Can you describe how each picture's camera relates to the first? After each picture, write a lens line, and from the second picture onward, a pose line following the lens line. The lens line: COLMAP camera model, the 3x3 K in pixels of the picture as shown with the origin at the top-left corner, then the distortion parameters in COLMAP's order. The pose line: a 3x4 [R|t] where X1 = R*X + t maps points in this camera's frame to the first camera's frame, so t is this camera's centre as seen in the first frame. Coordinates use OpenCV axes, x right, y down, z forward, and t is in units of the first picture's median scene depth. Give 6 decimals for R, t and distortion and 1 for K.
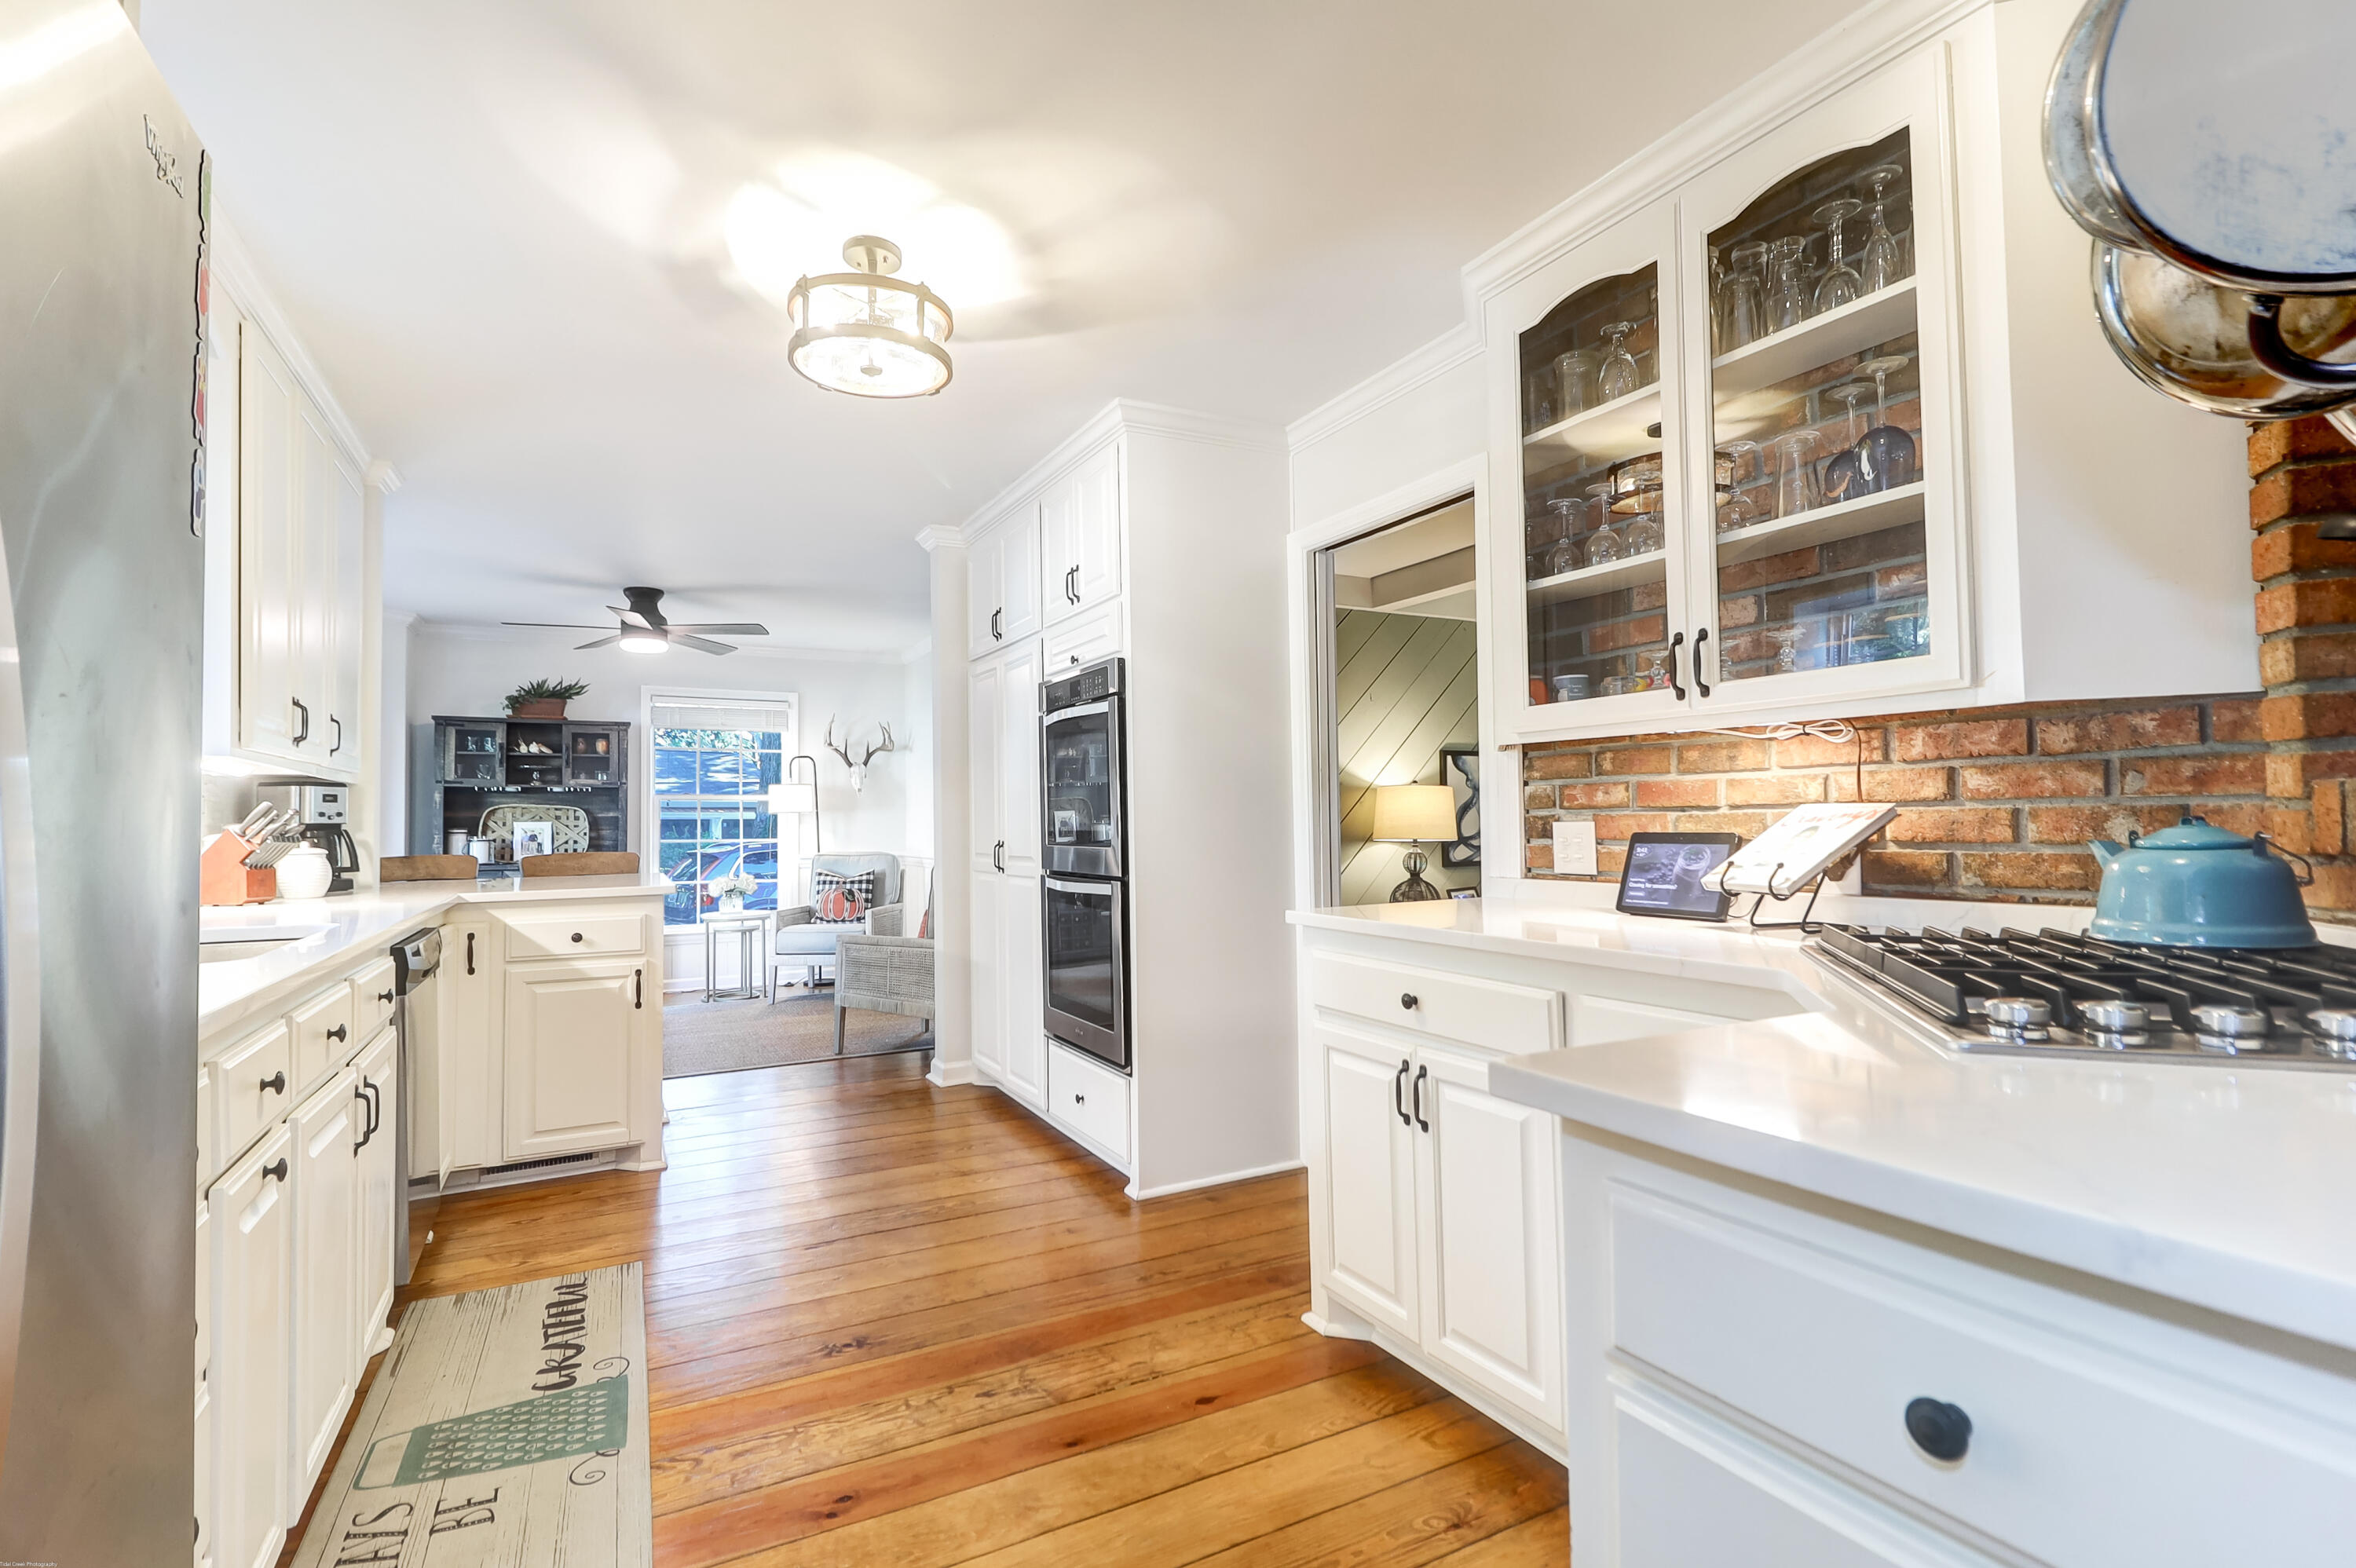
lens RADIAL K [[1080.2, 0, 1177.7], [0, 1080.2, 784.8], [0, 0, 1]] dist [-0.003447, -0.001087]
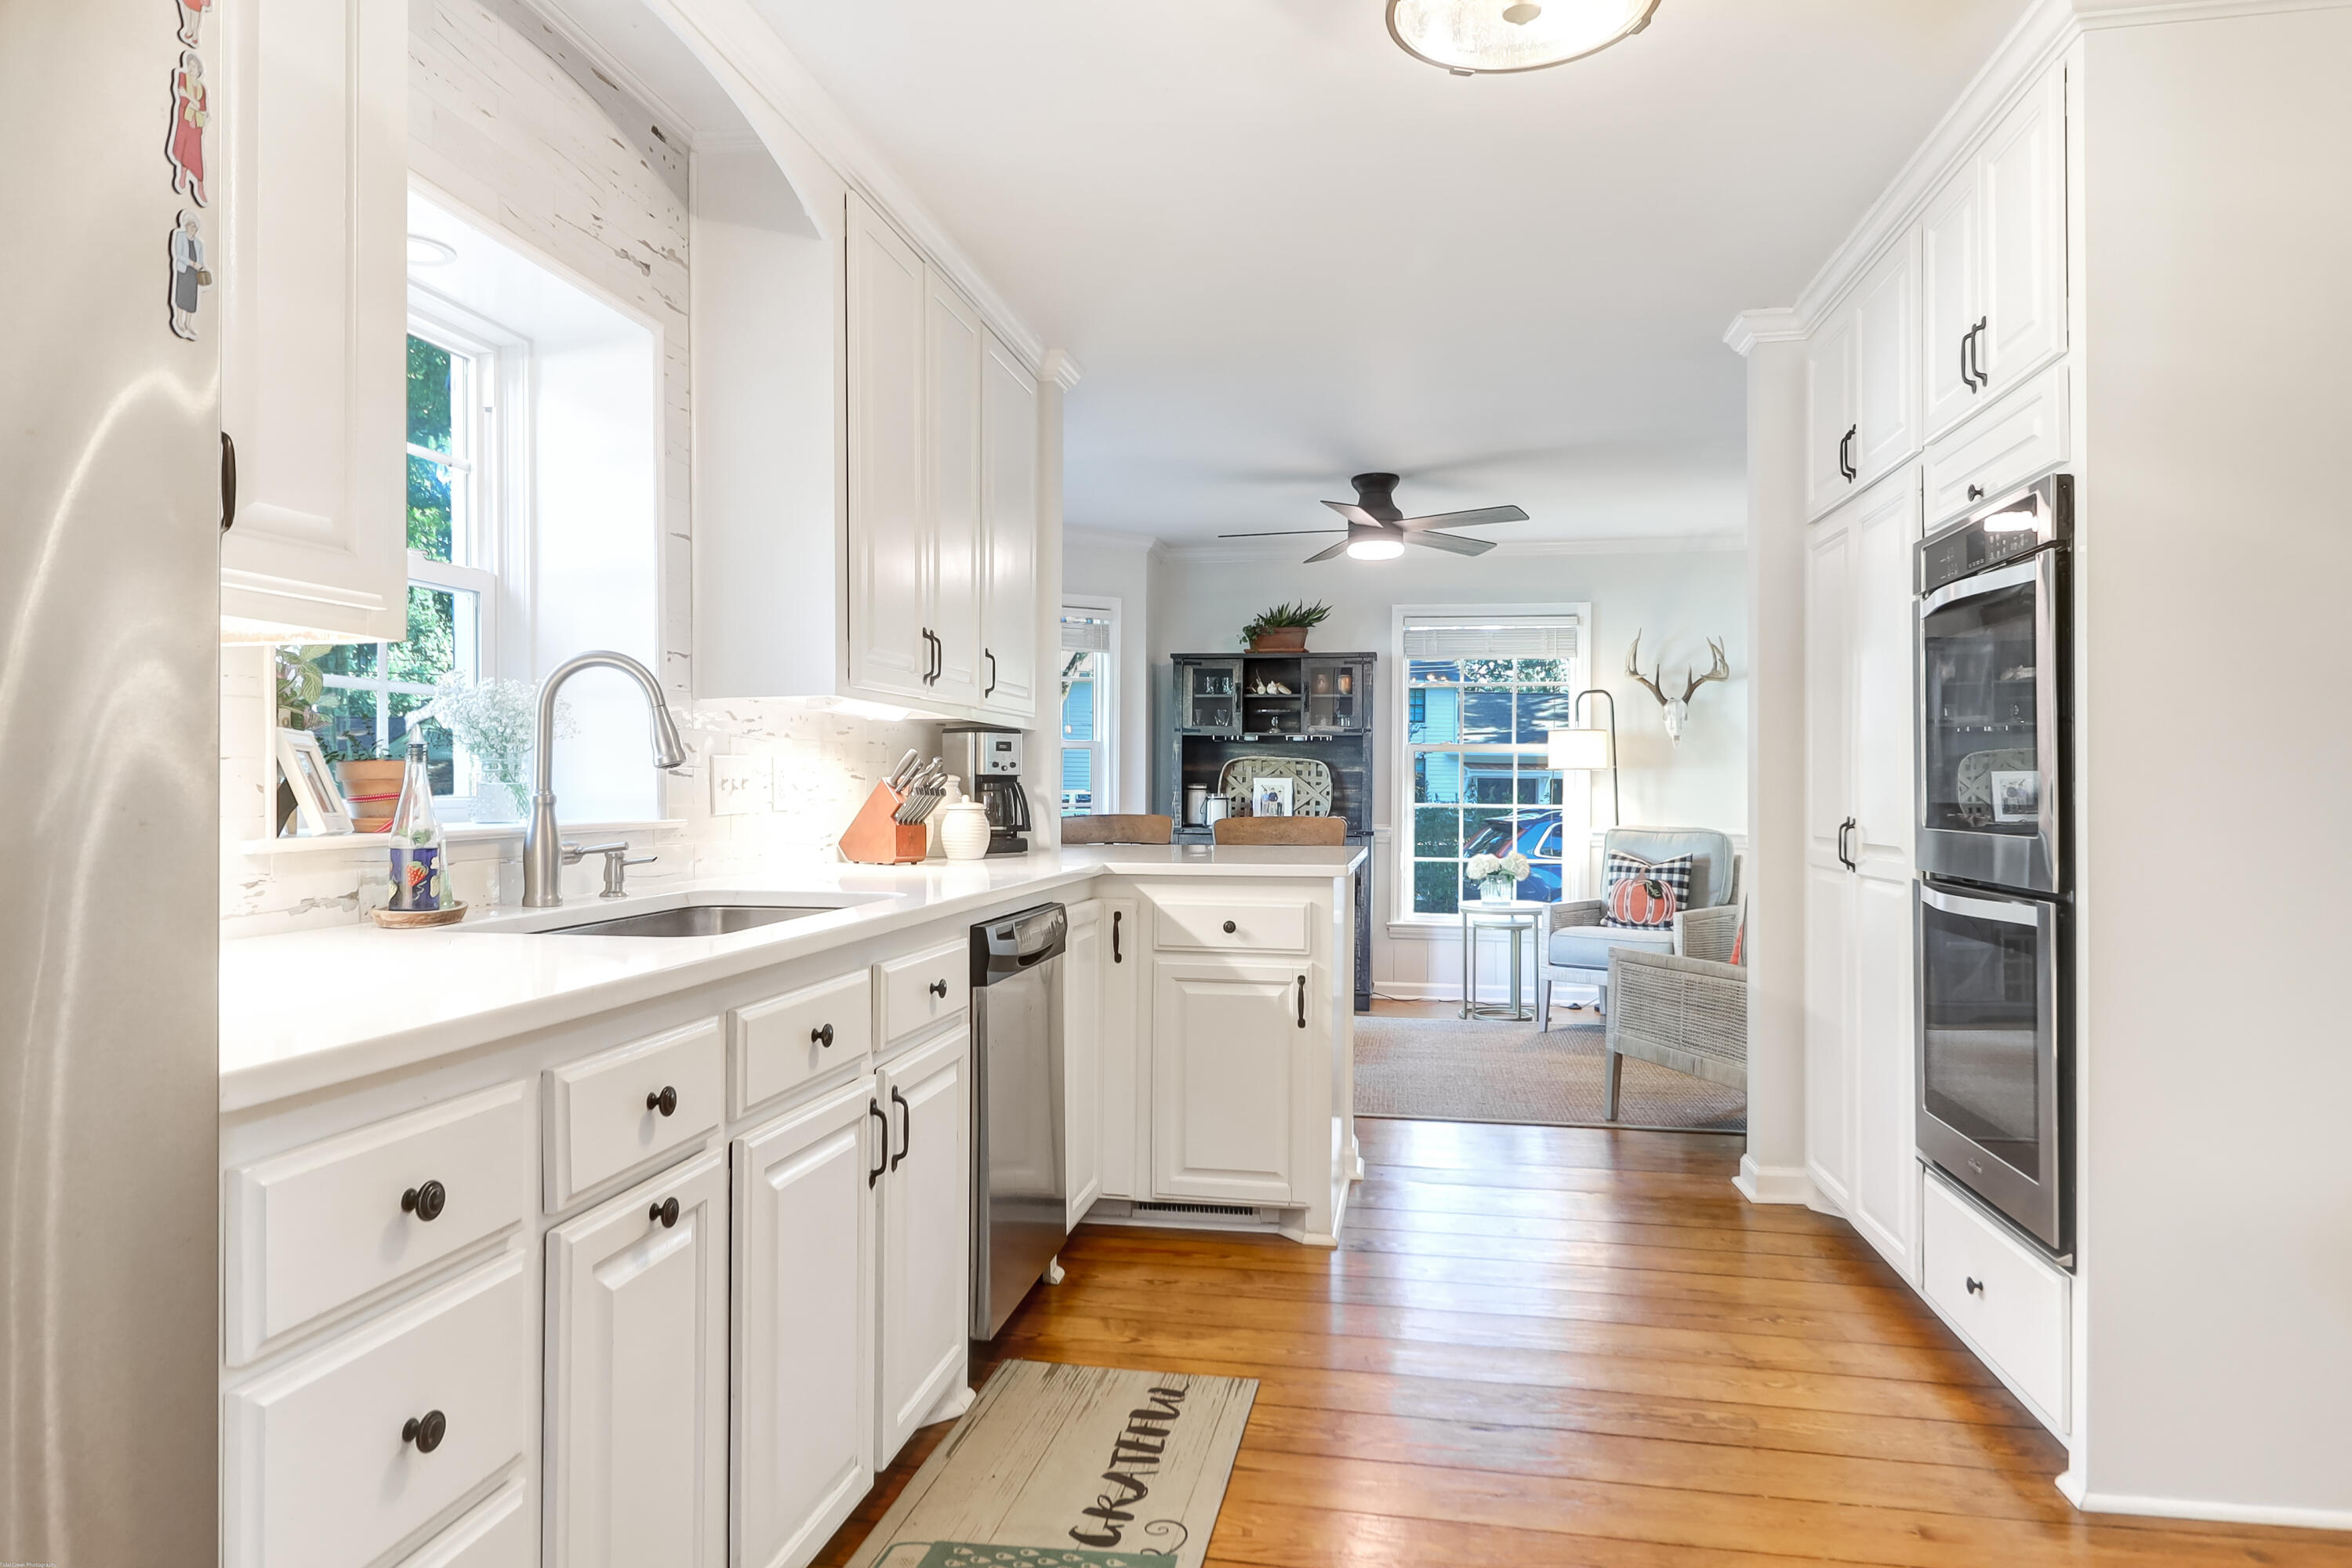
lens RADIAL K [[1415.0, 0, 1169.5], [0, 1415.0, 785.3], [0, 0, 1]] dist [0.001890, -0.007170]
pose [[0.780674, 0.016222, -0.624728, 0.035398], [0.005830, 0.999430, 0.033238, 0.006411], [0.624911, -0.029590, 0.780135, 0.176471]]
